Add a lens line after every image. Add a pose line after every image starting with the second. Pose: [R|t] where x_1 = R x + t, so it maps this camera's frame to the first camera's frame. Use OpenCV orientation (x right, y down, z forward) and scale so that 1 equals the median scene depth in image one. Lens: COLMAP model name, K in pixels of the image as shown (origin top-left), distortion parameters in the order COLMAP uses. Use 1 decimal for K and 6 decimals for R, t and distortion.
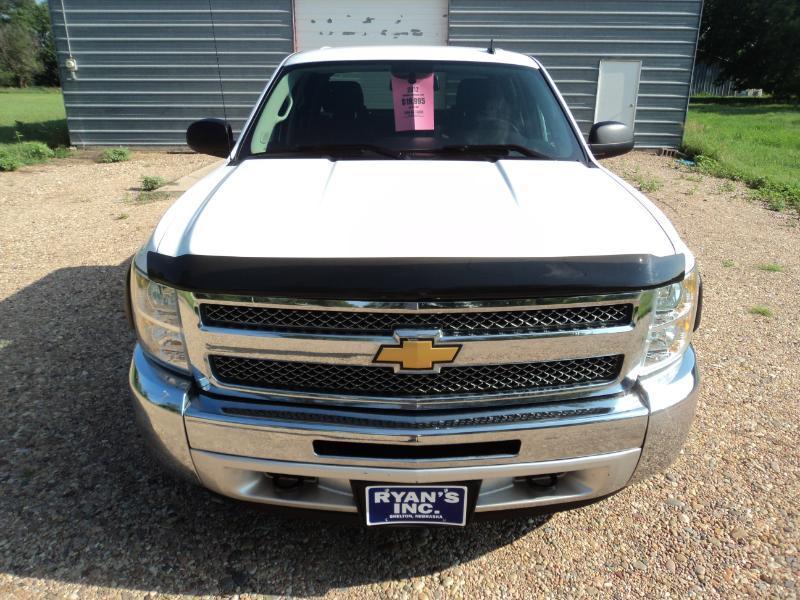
lens RADIAL K [[644.8, 0, 418.6], [0, 644.8, 292.6], [0, 0, 1]] dist [-0.023265, 0.003017]
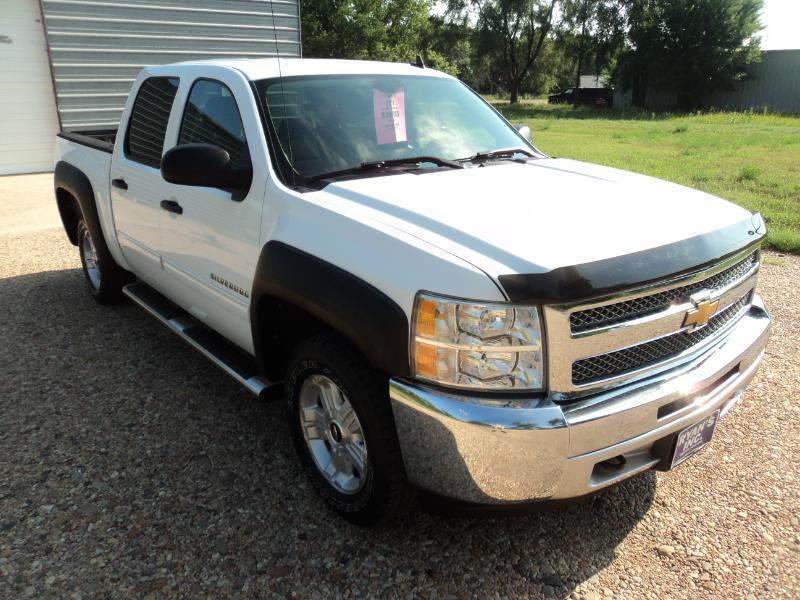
lens RADIAL K [[654.7, 0, 399.0], [0, 654.7, 292.9], [0, 0, 1]] dist [-0.019488, -0.023155]
pose [[0.780020, -0.197521, 0.593763, -0.672212], [0.207383, 0.976849, 0.052522, -0.073146], [-0.590391, 0.082169, 0.802924, 0.184458]]
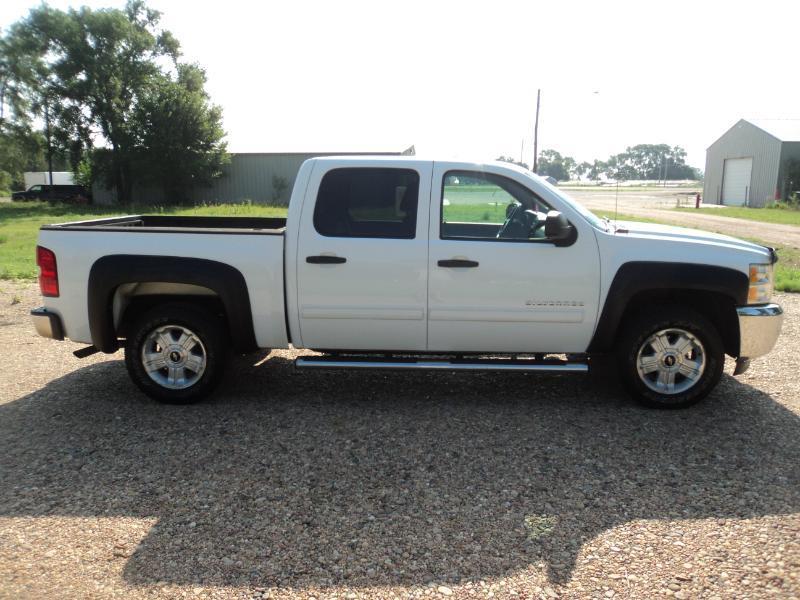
lens RADIAL K [[644.8, 0, 404.3], [0, 644.8, 303.7], [0, 0, 1]] dist [-0.023265, 0.003017]
pose [[0.019504, -0.188053, 0.981965, -1.797577], [0.315573, 0.933103, 0.172428, -0.466197], [-0.948701, 0.306519, 0.077544, 1.403529]]
